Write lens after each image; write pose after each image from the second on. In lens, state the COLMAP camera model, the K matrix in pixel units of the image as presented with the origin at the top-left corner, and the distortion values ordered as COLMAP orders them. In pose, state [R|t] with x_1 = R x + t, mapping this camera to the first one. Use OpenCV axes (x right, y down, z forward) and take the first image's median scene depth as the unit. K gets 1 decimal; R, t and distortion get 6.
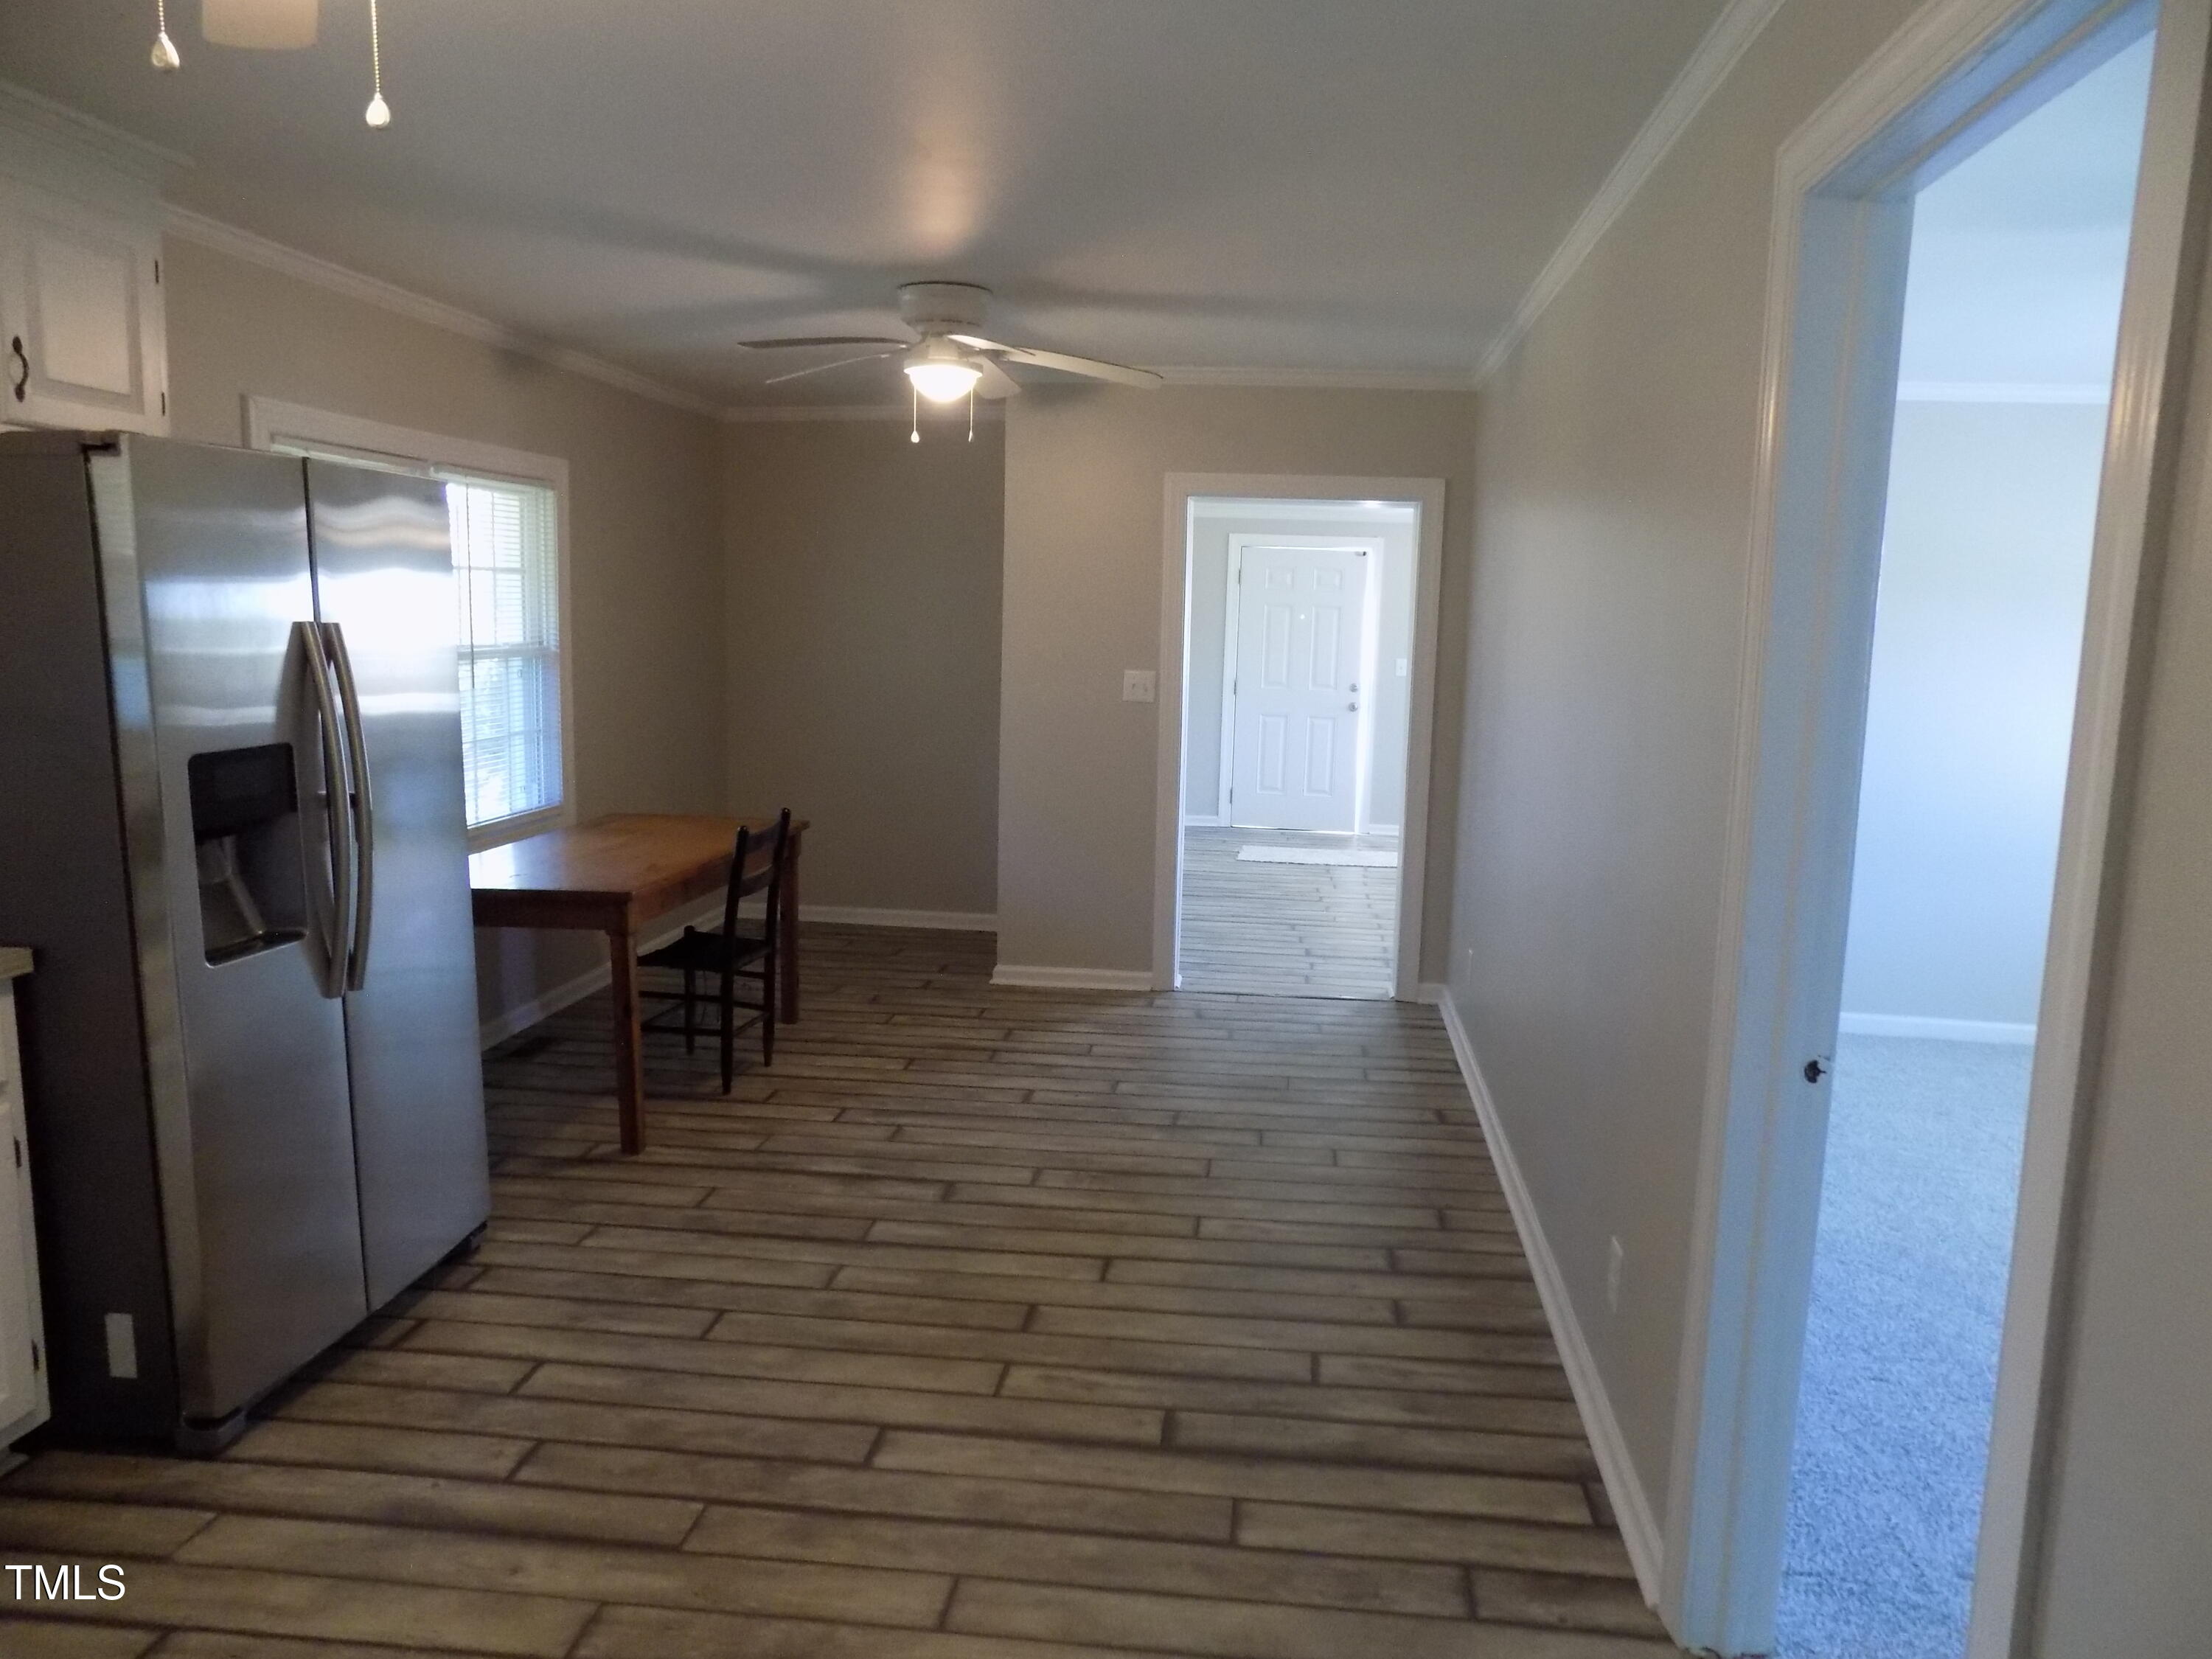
lens RADIAL K [[1509.3, 0, 1119.6], [0, 1509.3, 816.9], [0, 0, 1]] dist [-0.066013, 0.074587]
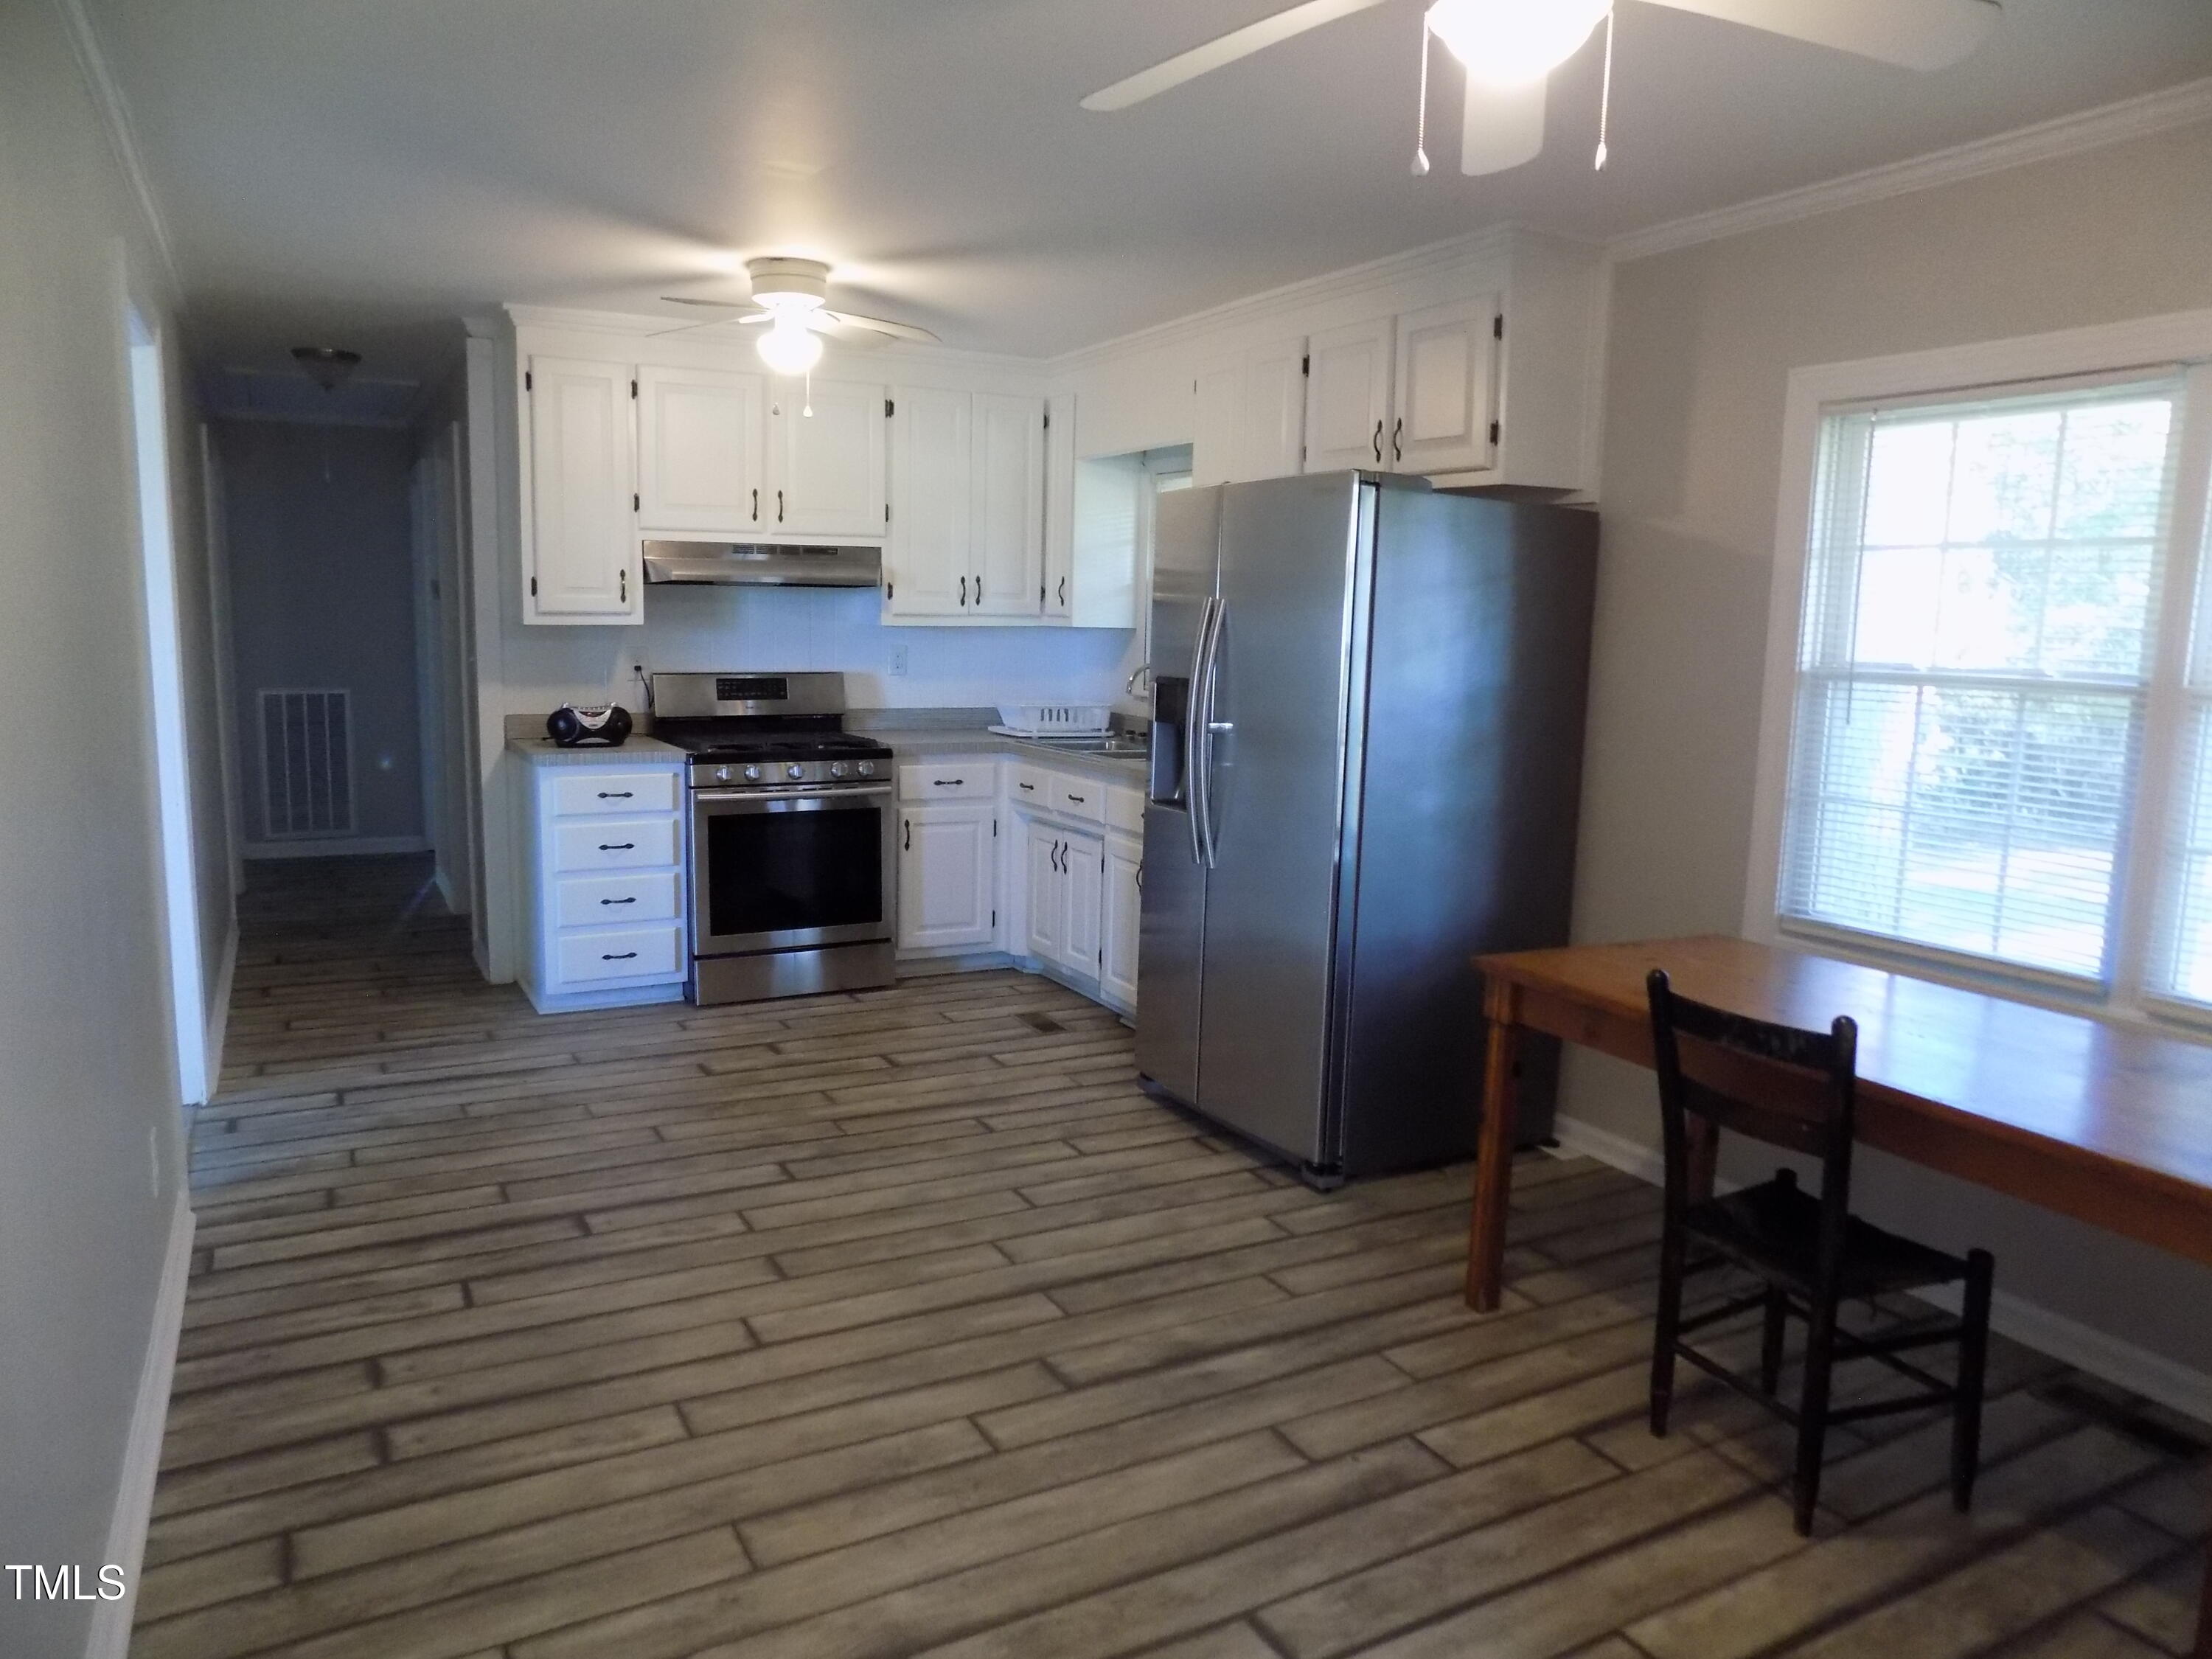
lens RADIAL K [[1488.4, 0, 1124.7], [0, 1488.4, 822.7], [0, 0, 1]] dist [-0.082641, 0.083468]
pose [[-0.802056, 0.042741, -0.595718, 0.274120], [-0.125840, 0.962951, 0.238516, -0.181829], [0.583841, 0.266269, -0.766962, 1.517004]]
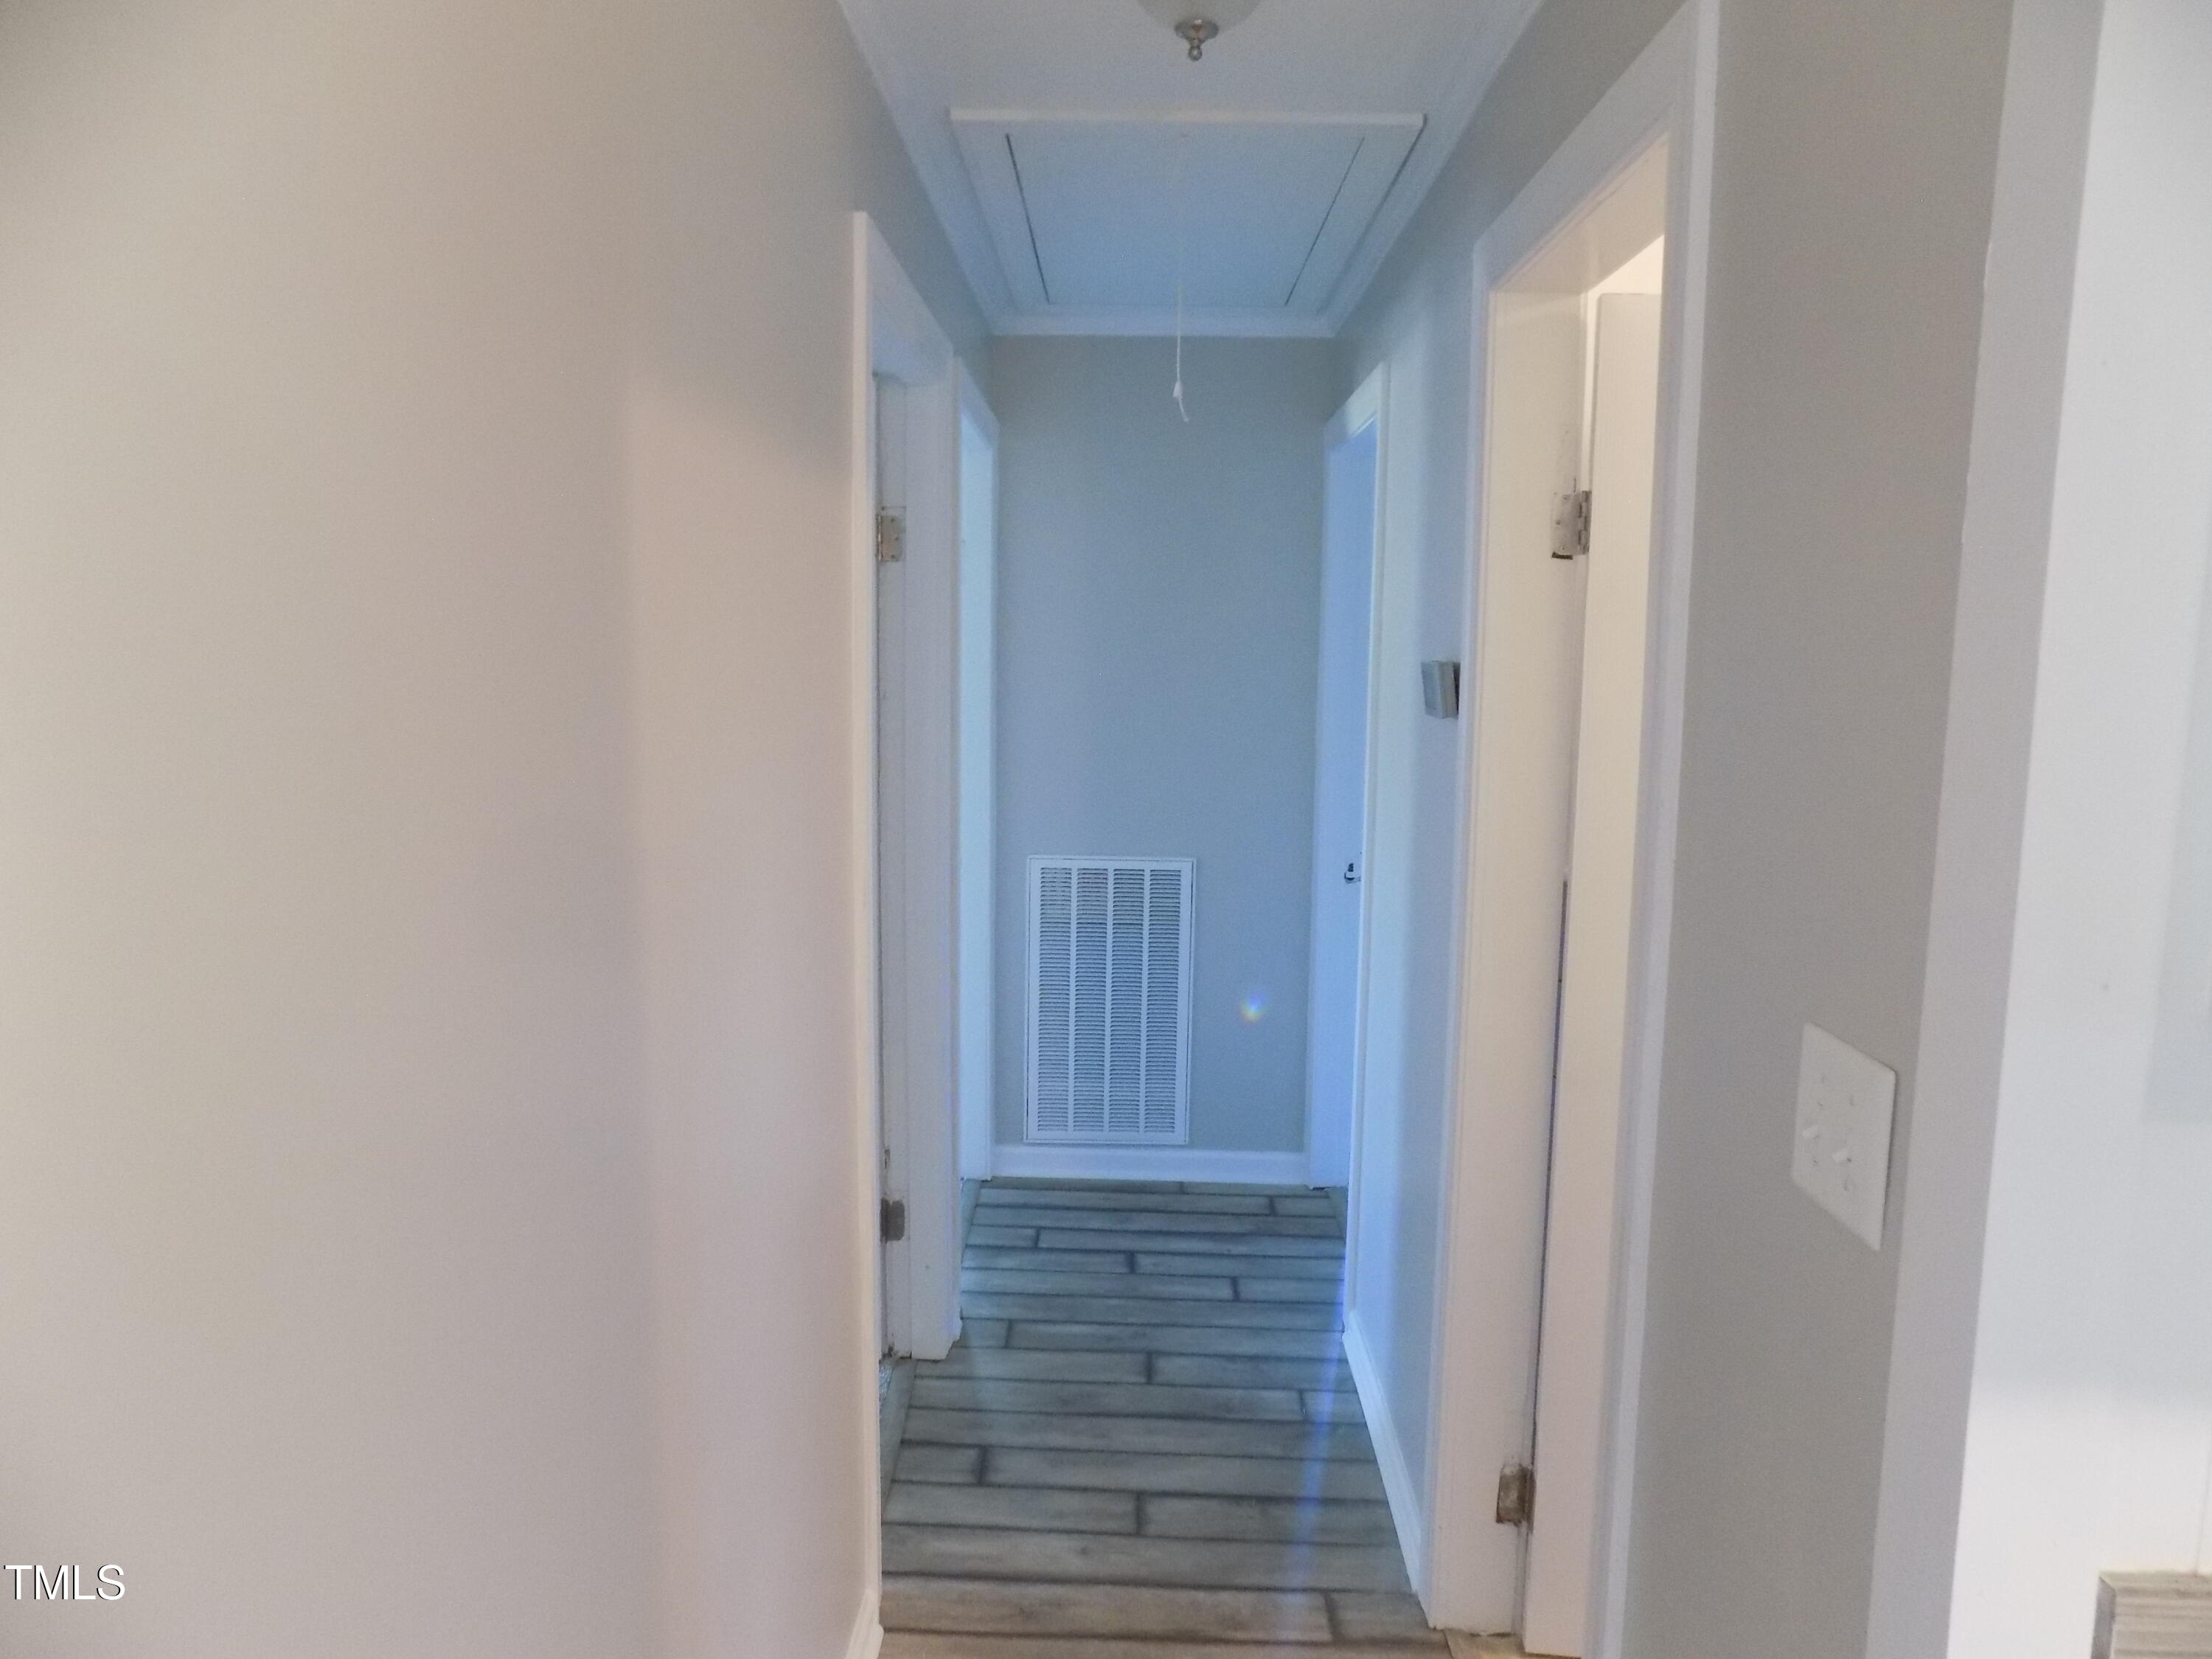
lens RADIAL K [[1488.4, 0, 1124.7], [0, 1488.4, 822.7], [0, 0, 1]] dist [-0.082641, 0.083468]
pose [[-0.993138, -0.024771, -0.114294, 0.082282], [-0.054180, 0.963557, 0.261959, -0.032601], [0.103640, 0.266354, -0.958287, 0.246928]]
